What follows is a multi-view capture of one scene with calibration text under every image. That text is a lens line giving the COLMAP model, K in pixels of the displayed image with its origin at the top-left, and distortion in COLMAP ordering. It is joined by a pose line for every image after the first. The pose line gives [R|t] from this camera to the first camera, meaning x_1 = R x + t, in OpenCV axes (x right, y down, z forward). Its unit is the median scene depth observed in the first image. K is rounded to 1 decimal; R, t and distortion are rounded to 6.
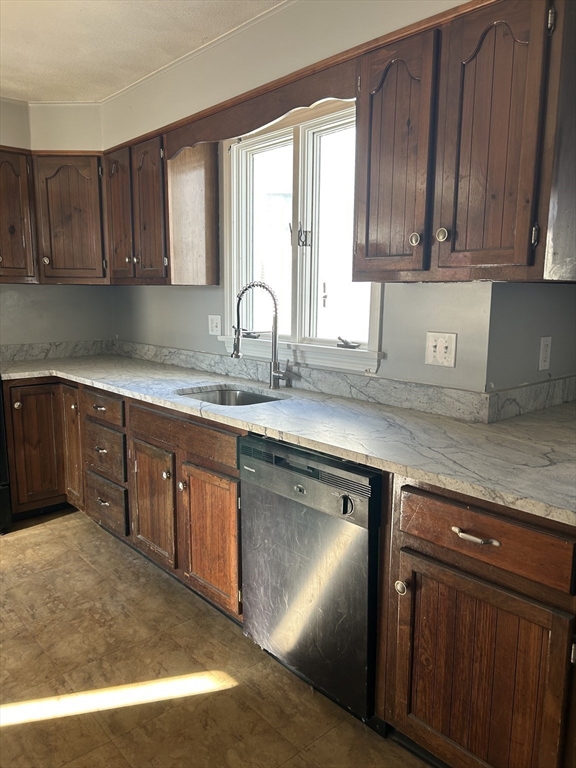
lens RADIAL K [[576.1, 0, 291.5], [0, 576.1, 387.1], [0, 0, 1]] dist [0.054786, -0.060699]
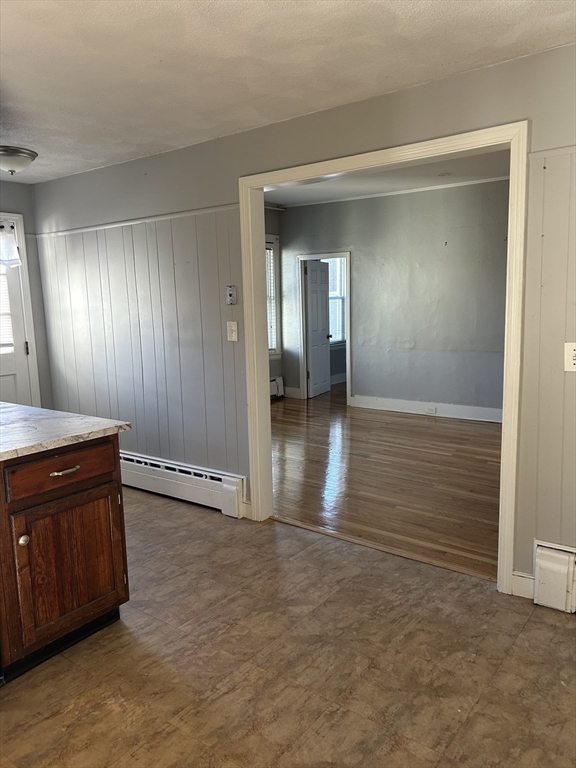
lens RADIAL K [[576.1, 0, 281.0], [0, 576.1, 385.9], [0, 0, 1]] dist [0.054786, -0.060699]
pose [[-0.188172, -0.146623, 0.971130, -1.125758], [0.182795, 0.966288, 0.181311, -0.130158], [-0.964975, 0.211635, -0.155026, 0.531305]]
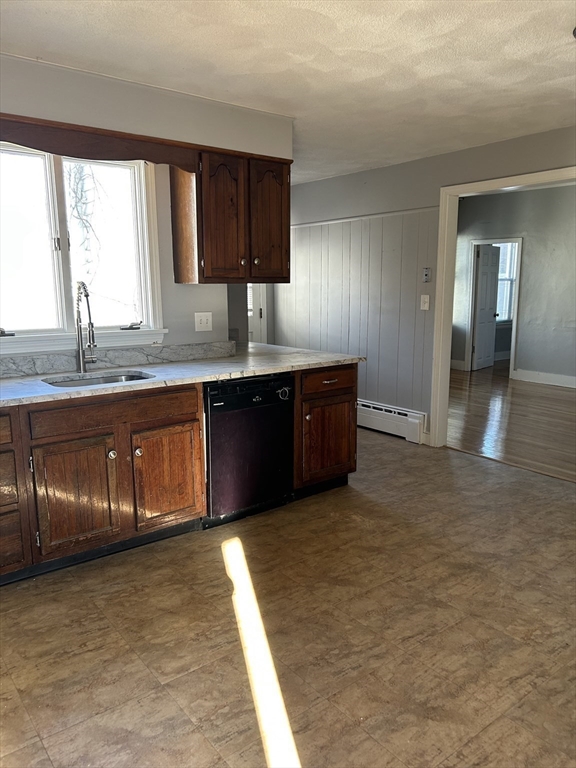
lens RADIAL K [[576.1, 0, 286.6], [0, 576.1, 387.4], [0, 0, 1]] dist [0.054786, -0.060699]
pose [[0.063715, -0.184856, 0.980698, -1.941199], [0.165443, 0.971054, 0.172289, -0.171788], [-0.984159, 0.151273, 0.092454, 0.815077]]
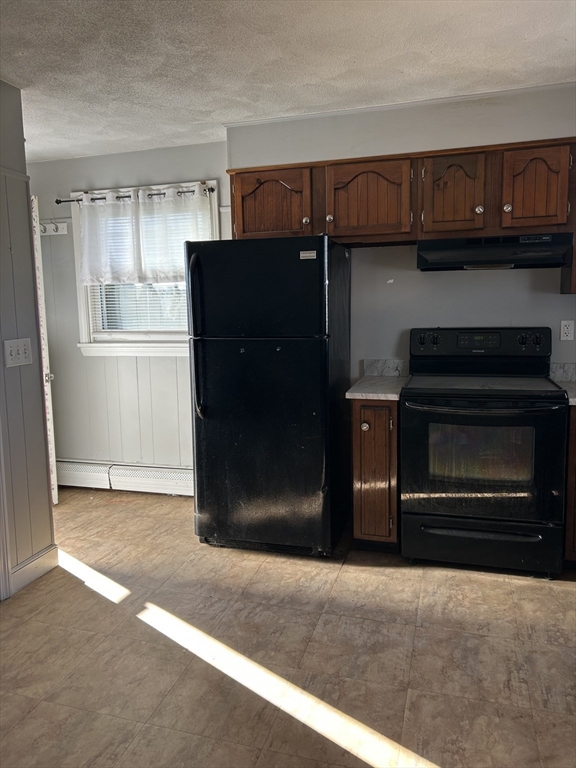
lens RADIAL K [[576.1, 0, 284.0], [0, 576.1, 381.3], [0, 0, 1]] dist [0.054786, -0.060699]
pose [[0.523693, 0.092944, -0.846822, 0.017229], [-0.113870, 0.992748, 0.038540, -0.060729], [0.844263, 0.076245, 0.530478, 0.341115]]
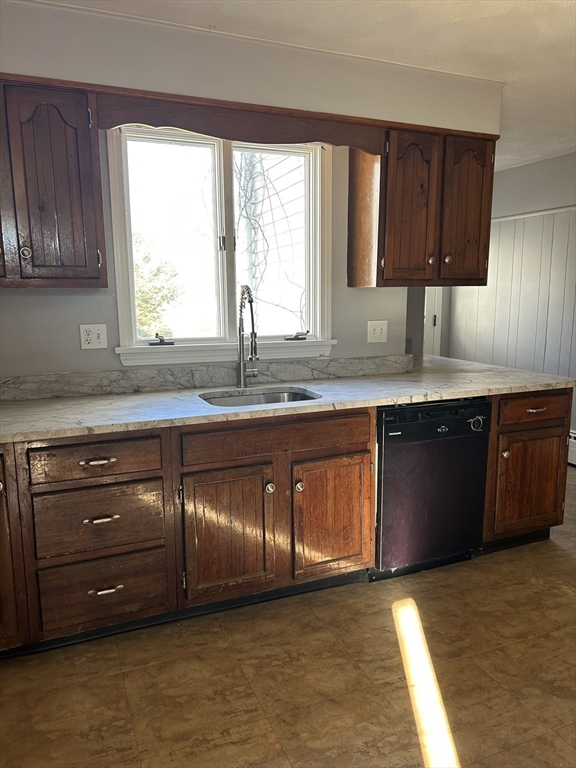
lens RADIAL K [[576.1, 0, 290.9], [0, 576.1, 386.6], [0, 0, 1]] dist [0.054786, -0.060699]
pose [[0.319310, -0.165716, 0.933049, -1.622588], [0.158134, 0.980104, 0.119956, -0.184313], [-0.934363, 0.109244, 0.339162, 0.942830]]
